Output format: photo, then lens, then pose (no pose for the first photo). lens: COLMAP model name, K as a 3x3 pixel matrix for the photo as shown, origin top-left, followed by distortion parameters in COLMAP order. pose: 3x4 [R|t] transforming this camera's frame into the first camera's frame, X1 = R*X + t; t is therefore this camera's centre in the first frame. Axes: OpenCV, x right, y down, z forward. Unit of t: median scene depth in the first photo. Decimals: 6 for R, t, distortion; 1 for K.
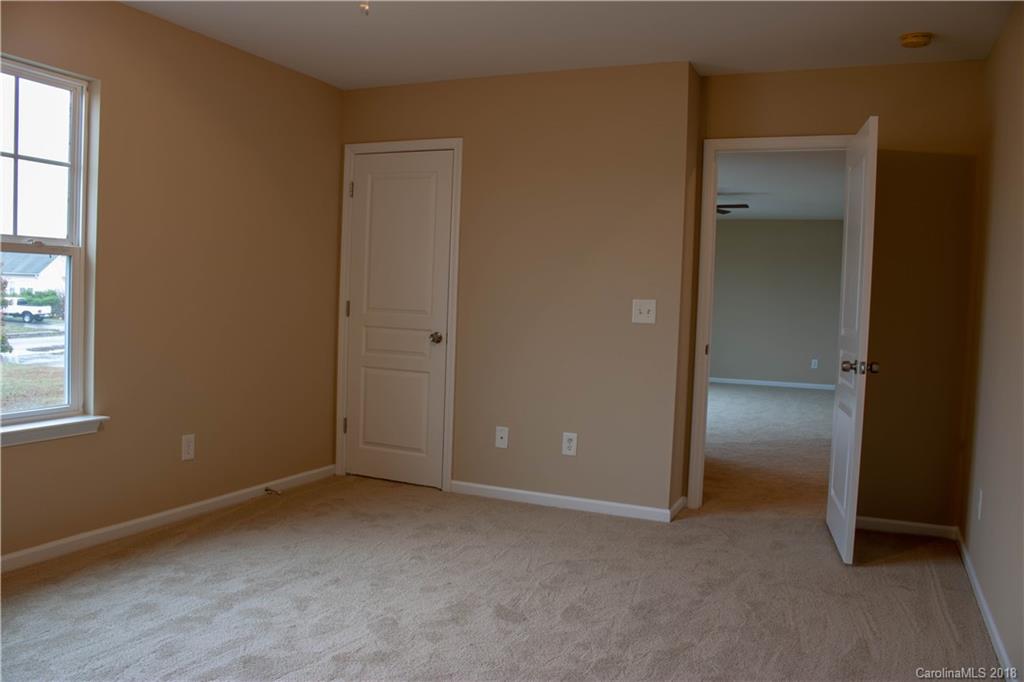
lens RADIAL K [[848.1, 0, 509.5], [0, 848.1, 342.8], [0, 0, 1]] dist [-0.163955, 0.136591]
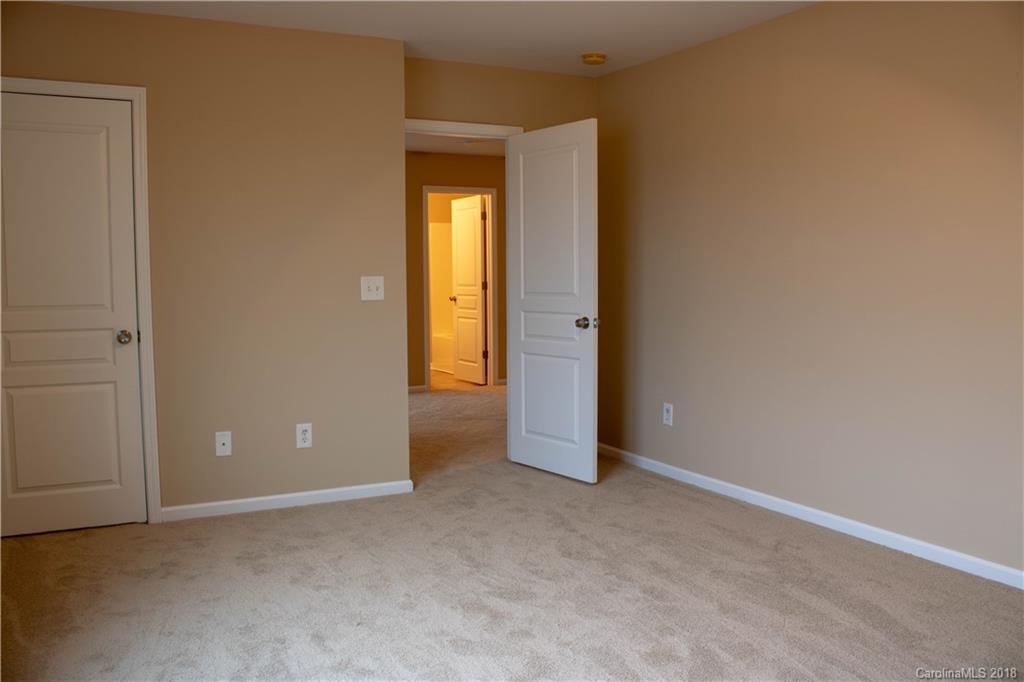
lens RADIAL K [[848.1, 0, 509.5], [0, 848.1, 342.8], [0, 0, 1]] dist [-0.163955, 0.136591]
pose [[0.612045, -0.103206, 0.784060, -0.585981], [0.072941, 0.994589, 0.073980, -0.039242], [-0.787452, 0.011911, 0.616261, 0.293407]]
